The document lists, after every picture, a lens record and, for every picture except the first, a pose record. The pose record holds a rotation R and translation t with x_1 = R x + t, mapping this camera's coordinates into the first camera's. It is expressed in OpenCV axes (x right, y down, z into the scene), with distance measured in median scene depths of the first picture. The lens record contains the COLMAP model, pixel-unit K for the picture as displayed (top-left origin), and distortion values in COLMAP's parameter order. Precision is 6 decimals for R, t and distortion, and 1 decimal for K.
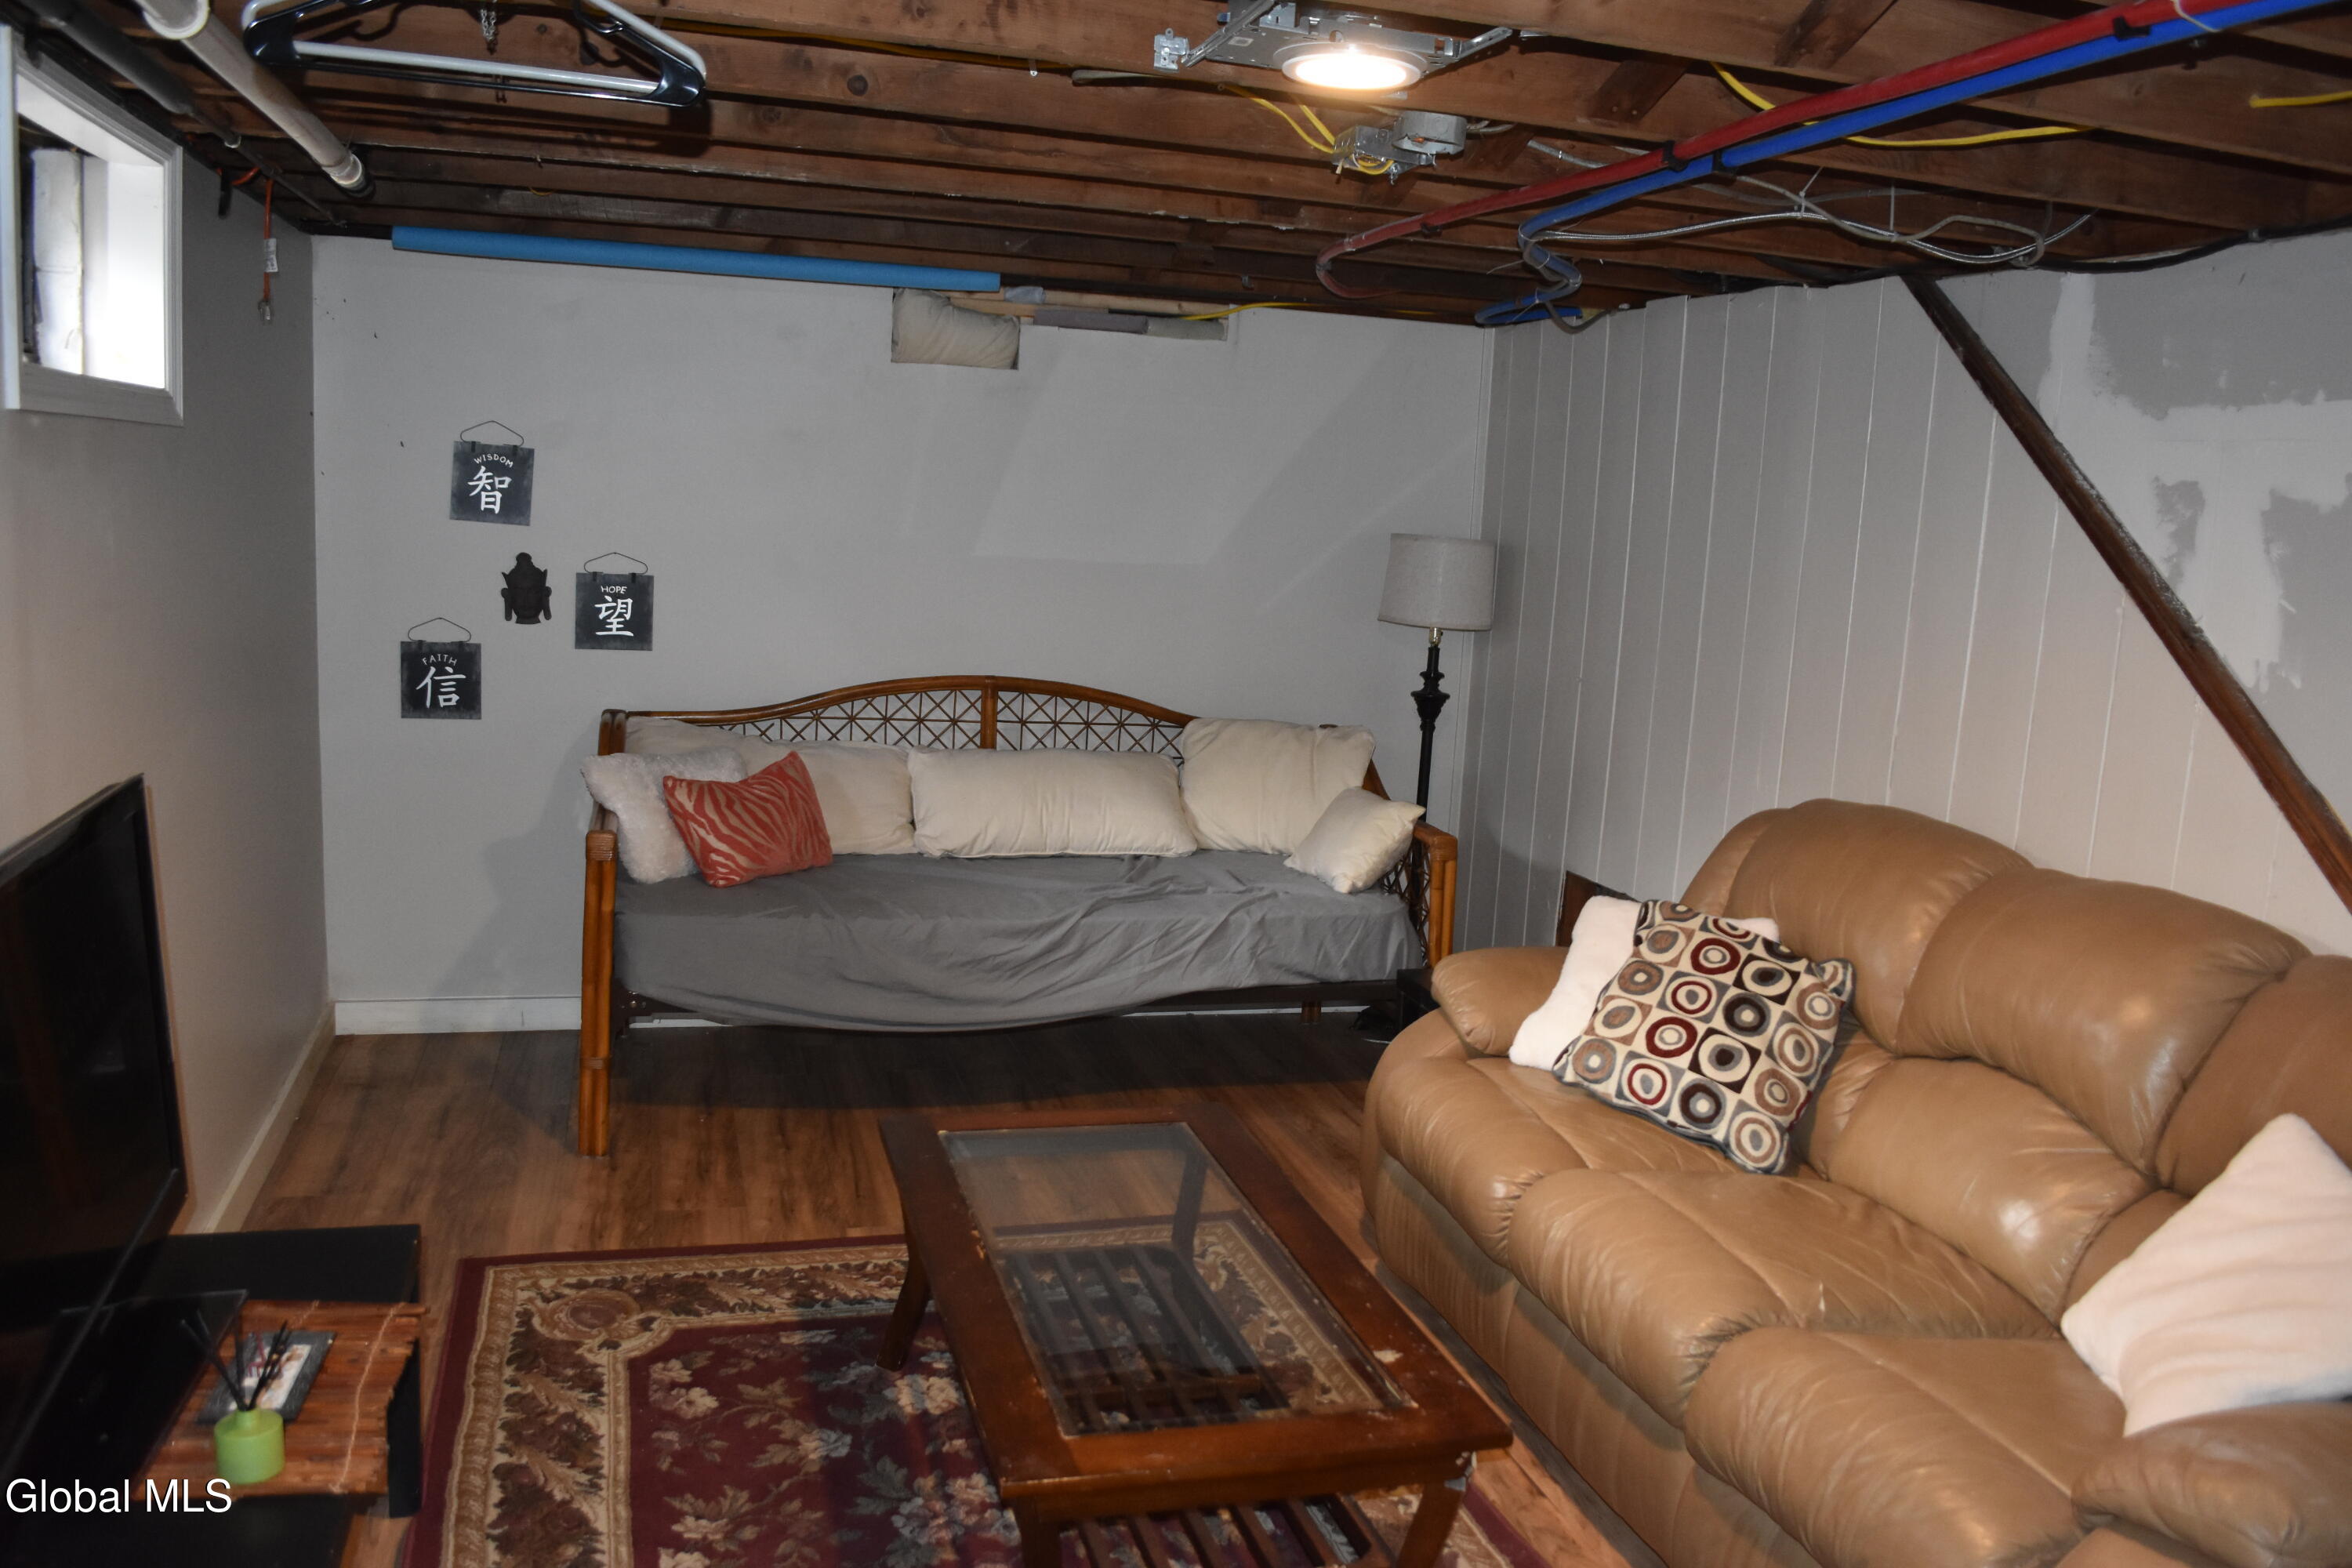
lens RADIAL K [[1911.4, 0, 1176.4], [0, 1911.4, 808.2], [0, 0, 1]] dist [-0.074191, 0.006527]
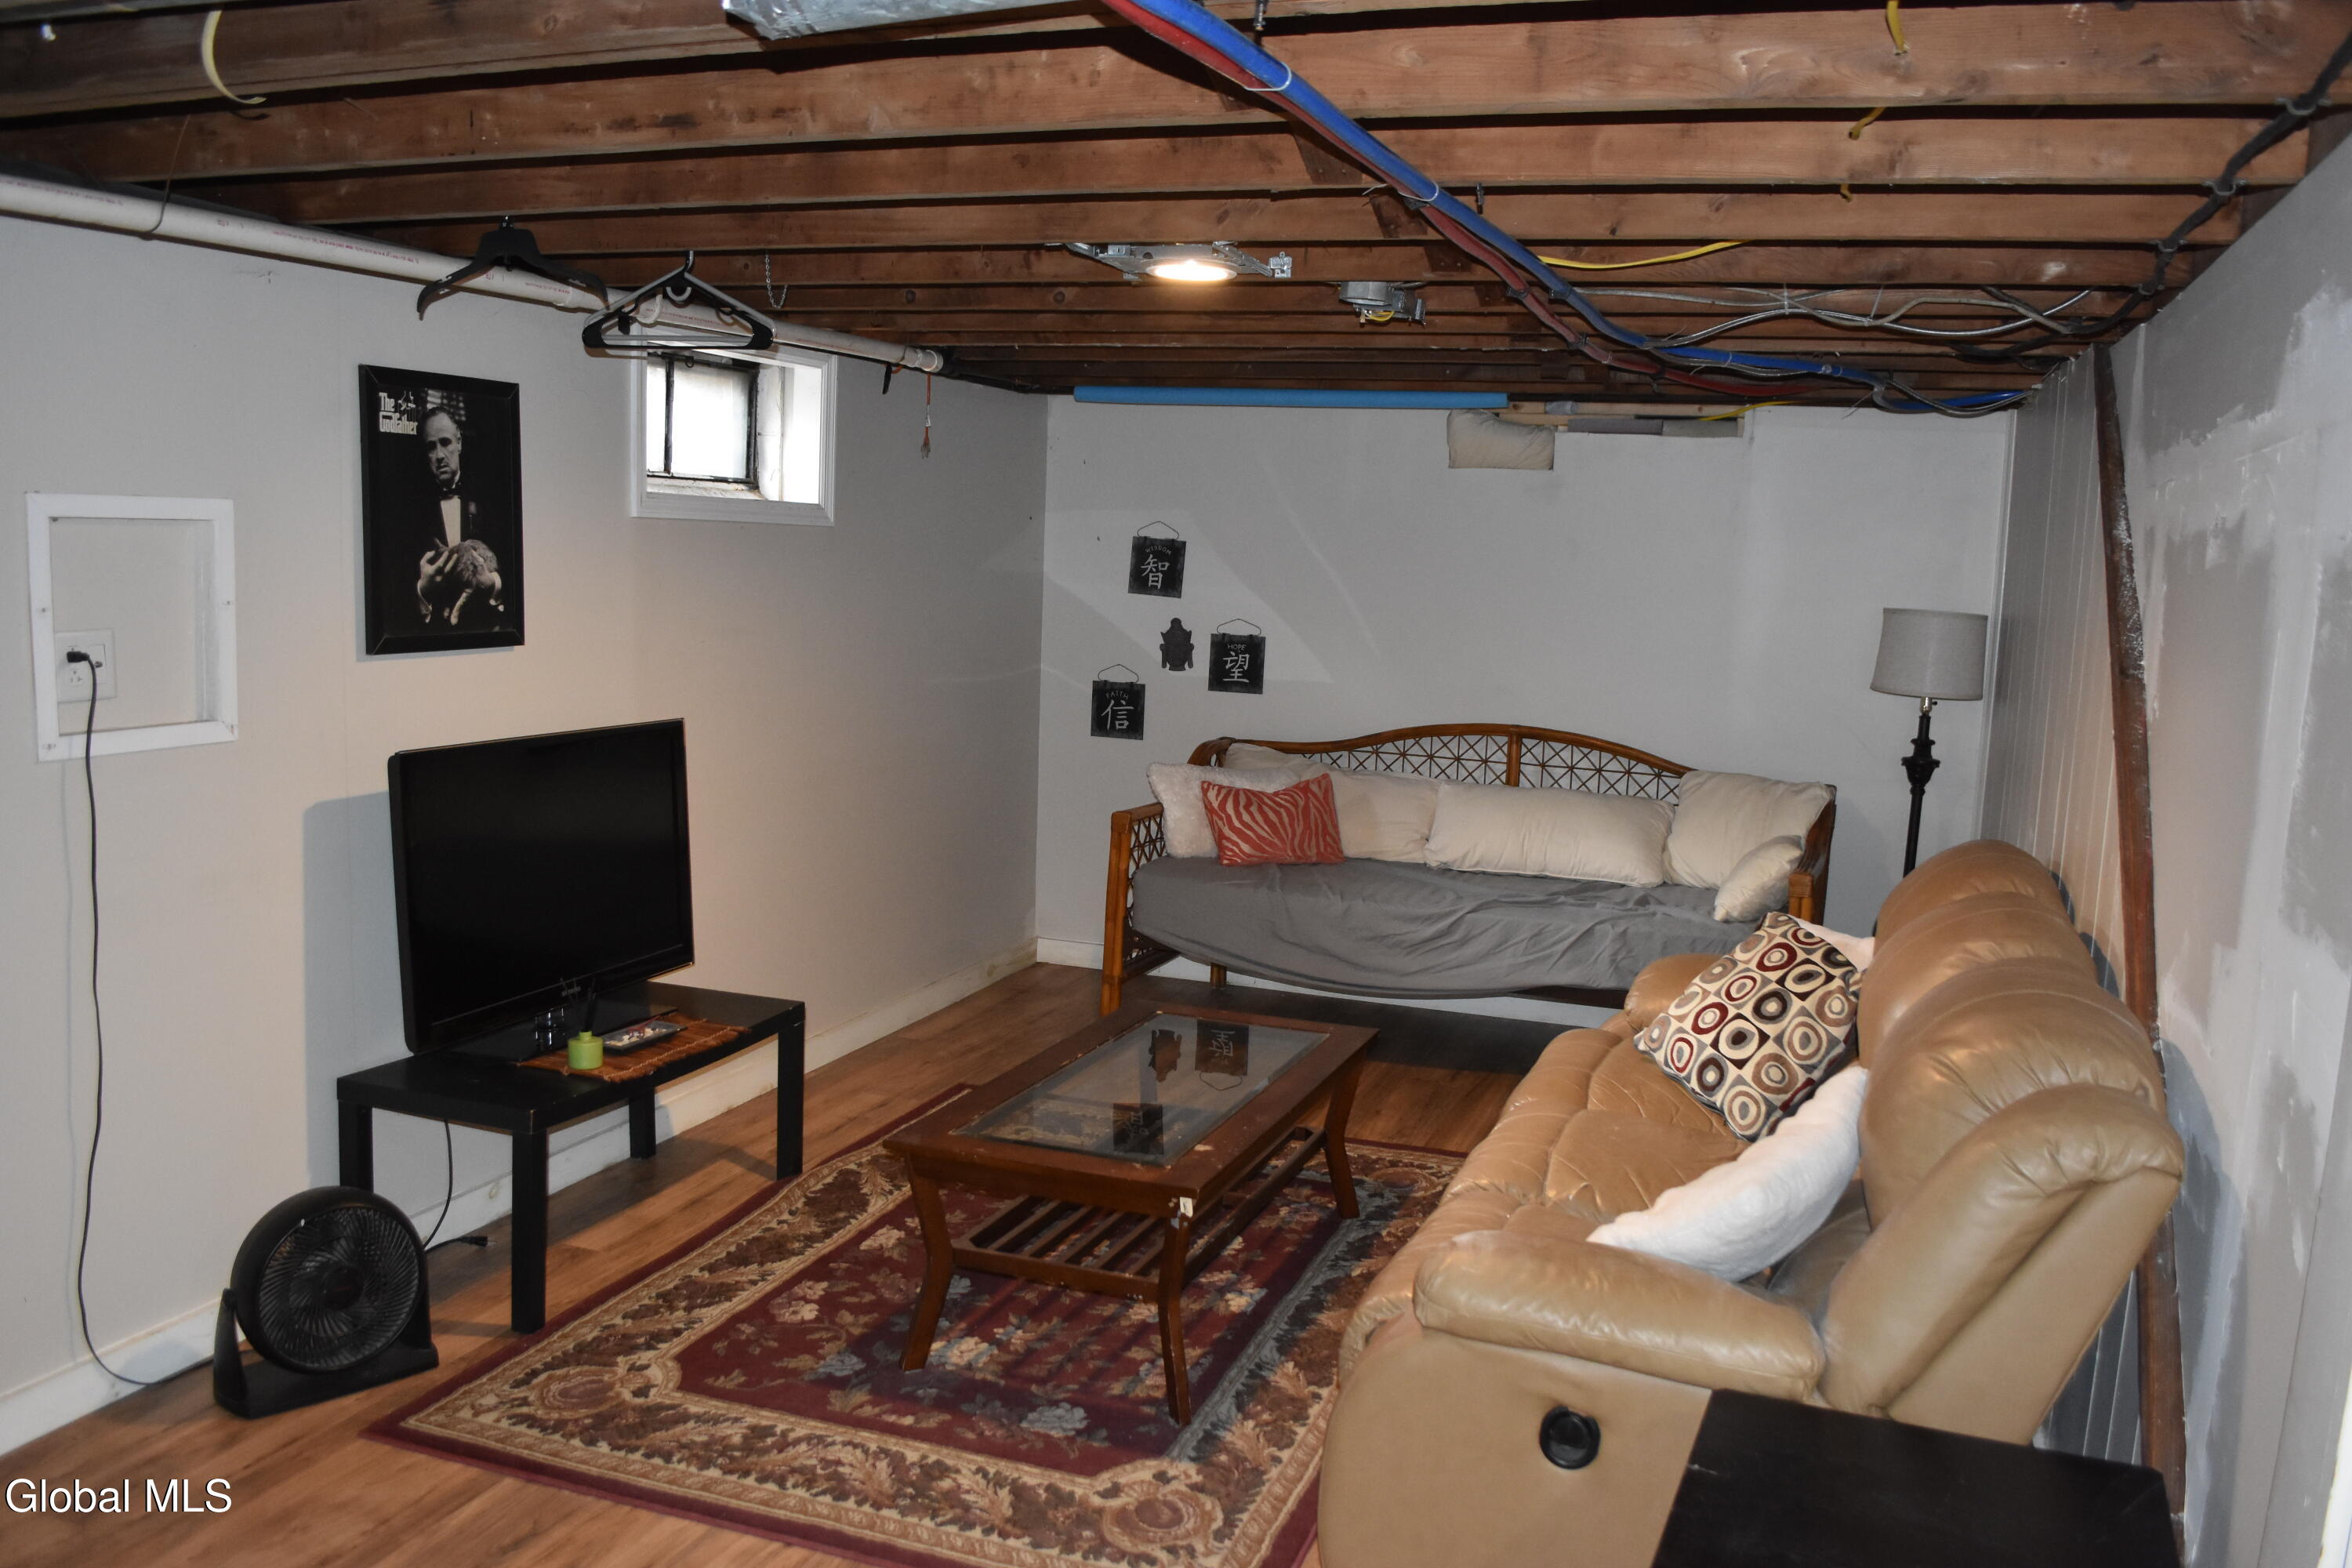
lens RADIAL K [[1911.4, 0, 1176.4], [0, 1911.4, 808.2], [0, 0, 1]] dist [-0.074191, 0.006527]
pose [[0.809709, 0.058764, -0.583882, 0.456477], [-0.092995, 0.995250, -0.028798, 0.038934], [0.579416, 0.077616, 0.811328, -0.093091]]
